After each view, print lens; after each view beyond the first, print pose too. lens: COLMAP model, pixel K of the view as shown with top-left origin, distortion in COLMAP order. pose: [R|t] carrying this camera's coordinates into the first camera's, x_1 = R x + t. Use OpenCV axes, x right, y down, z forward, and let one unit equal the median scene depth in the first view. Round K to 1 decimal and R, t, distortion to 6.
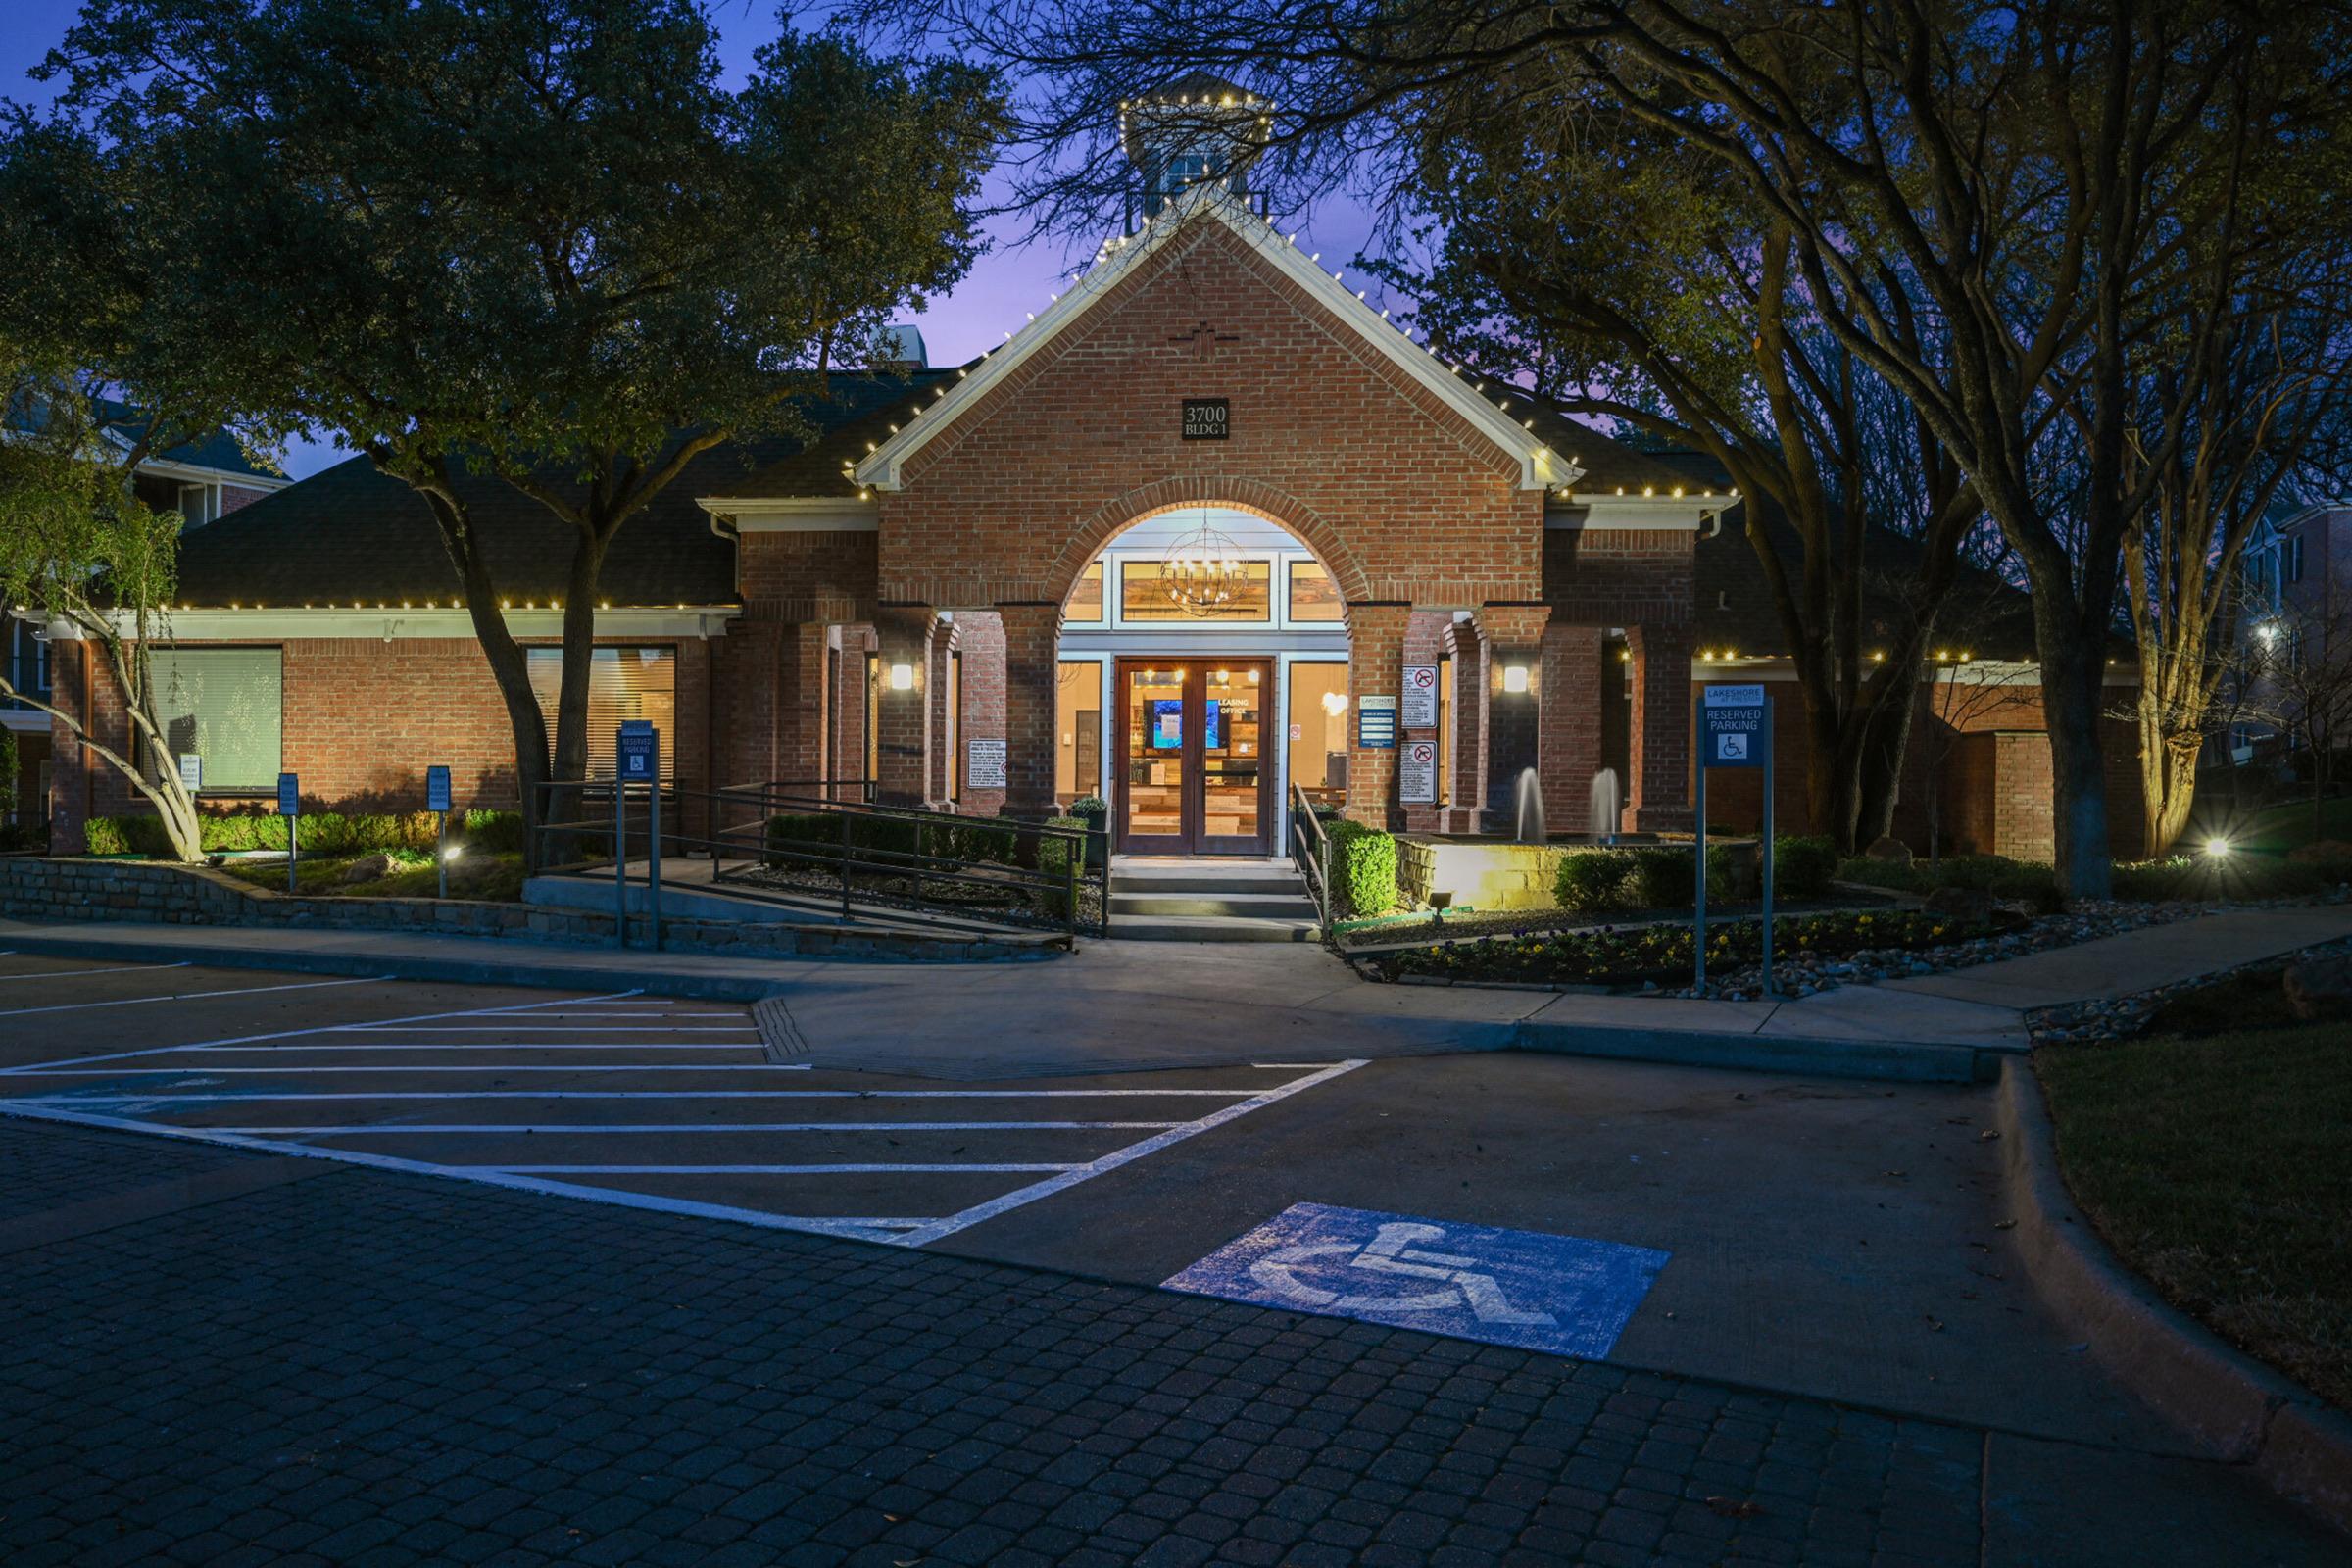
lens RADIAL K [[1712.0, 0, 1179.5], [0, 1712.0, 784.4], [0, 0, 1]] dist [0.000641, 0.002175]
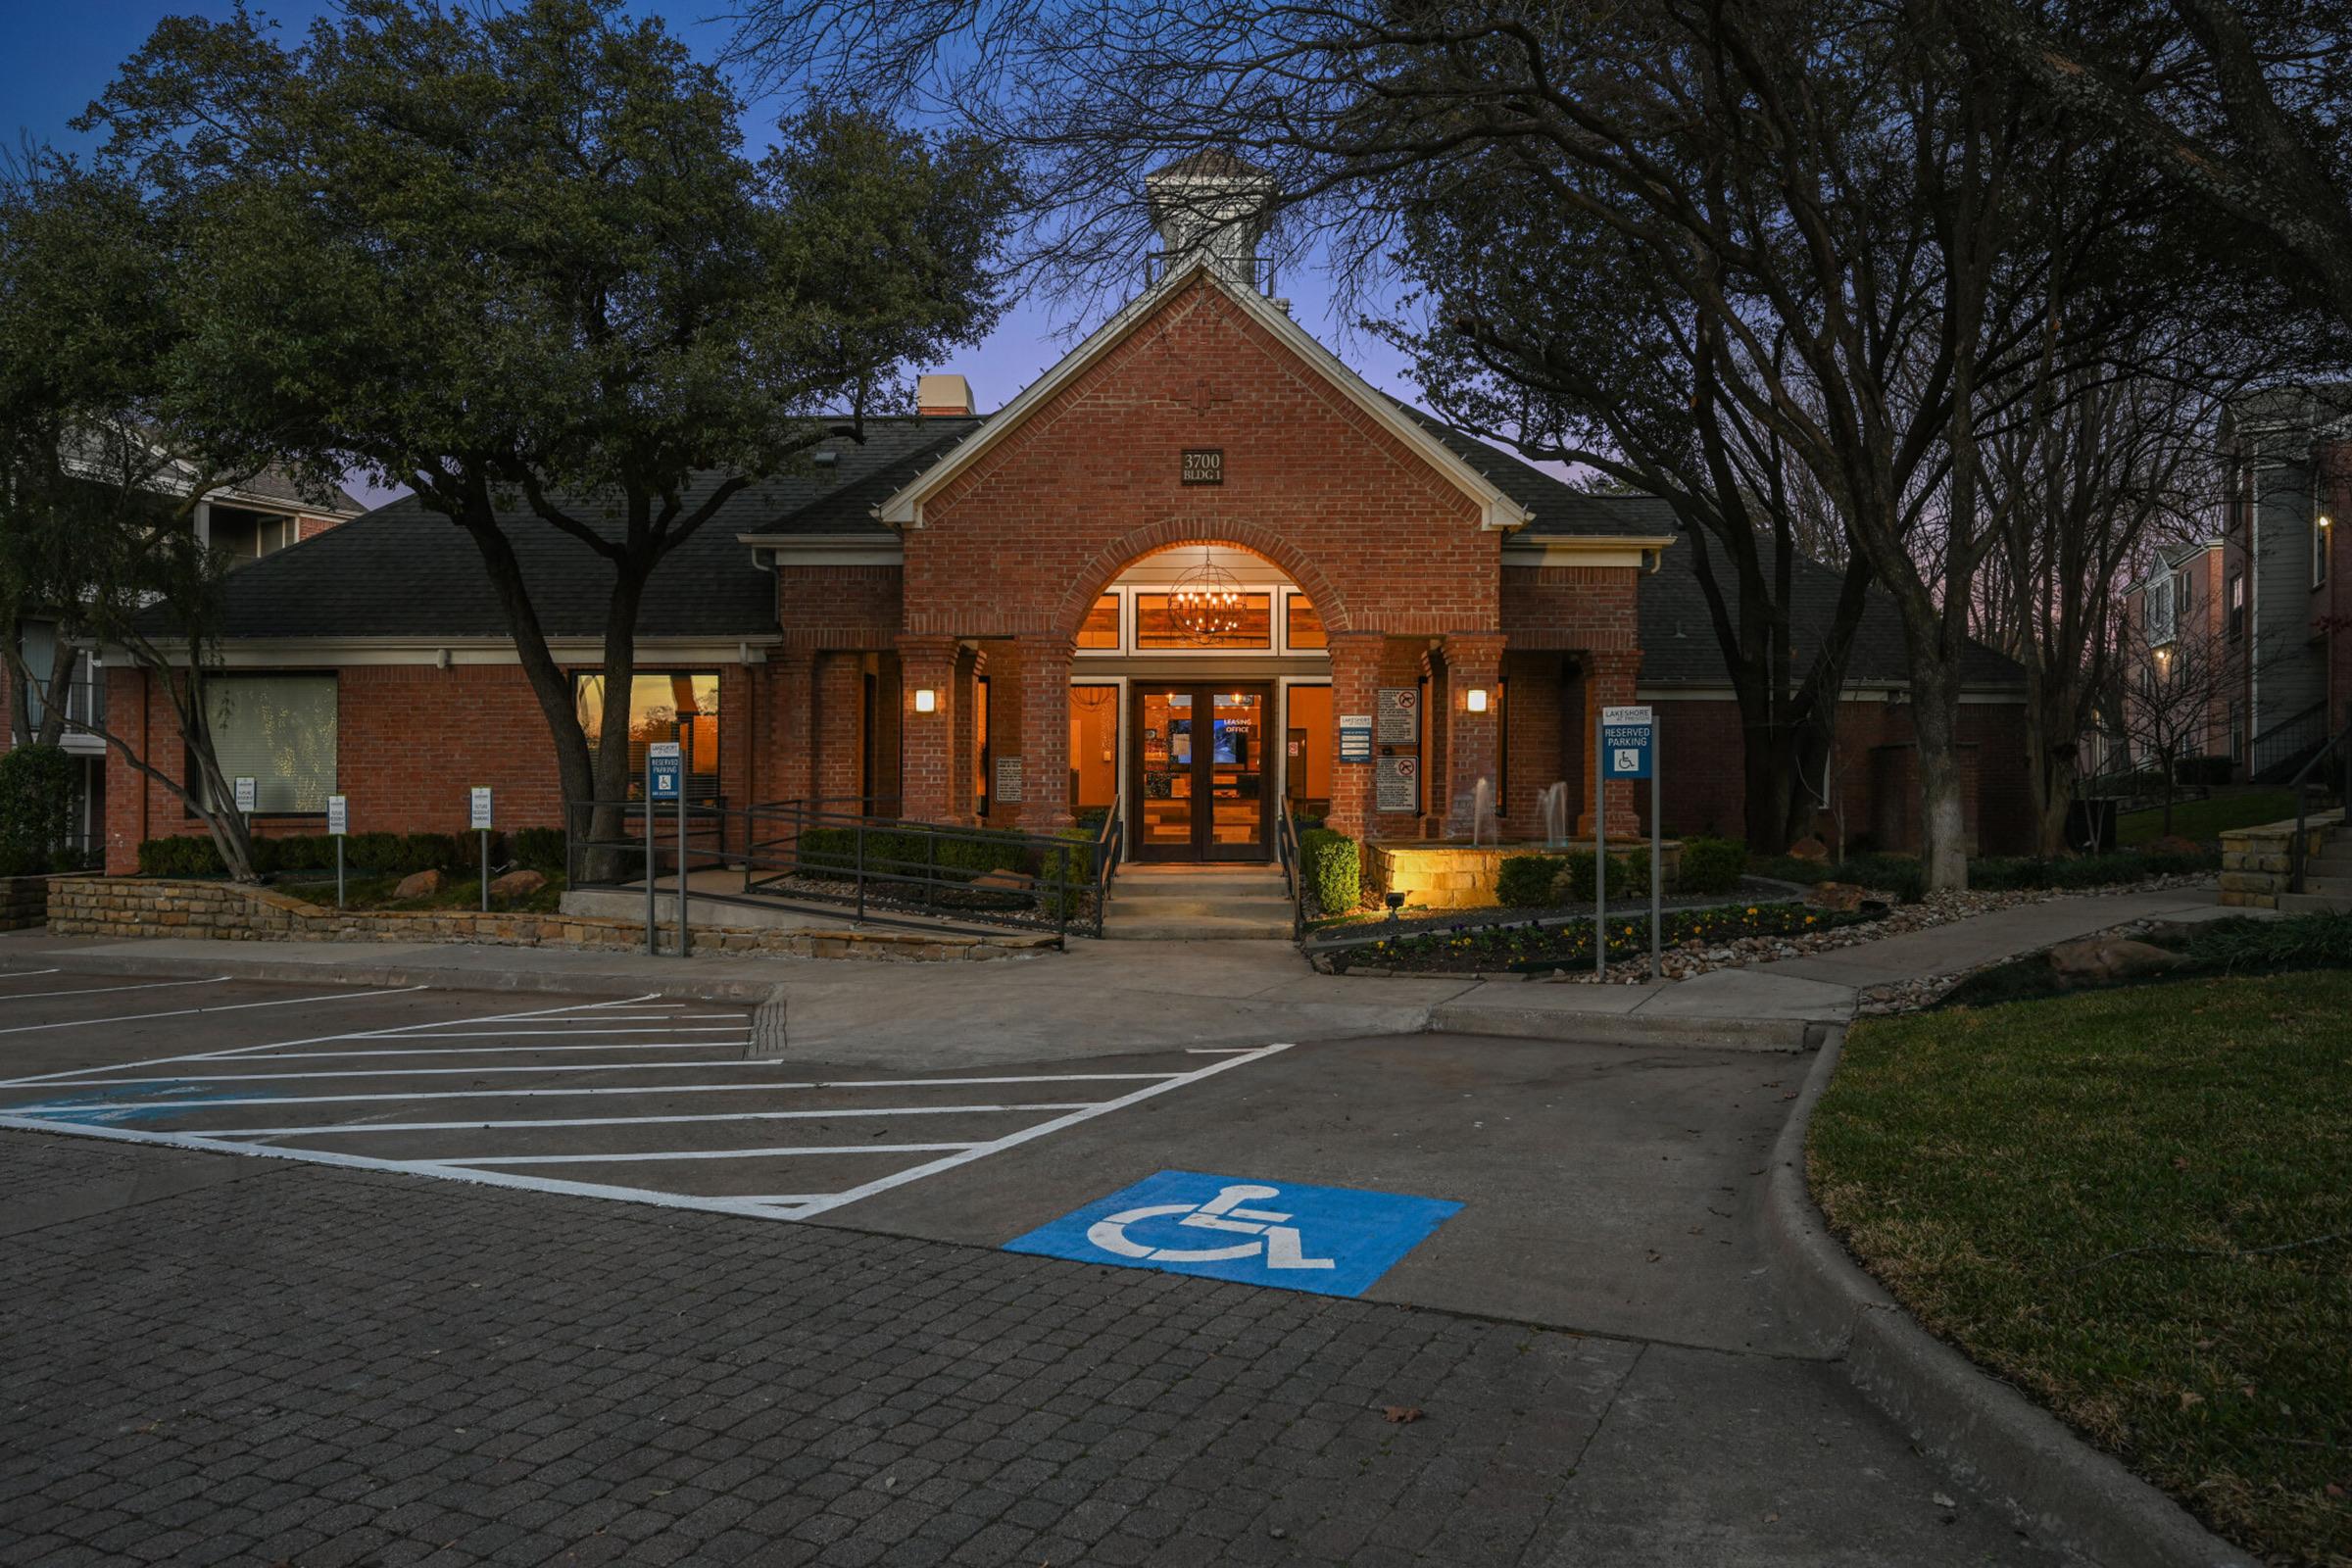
lens RADIAL K [[1502.8, 0, 1120.4], [0, 1502.8, 788.3], [0, 0, 1]] dist [0.003522, -0.000667]
pose [[0.996585, -0.008664, 0.082112, -0.113711], [0.009397, 0.999919, -0.008548, 0.001956], [-0.082032, 0.009290, 0.996586, 0.040654]]
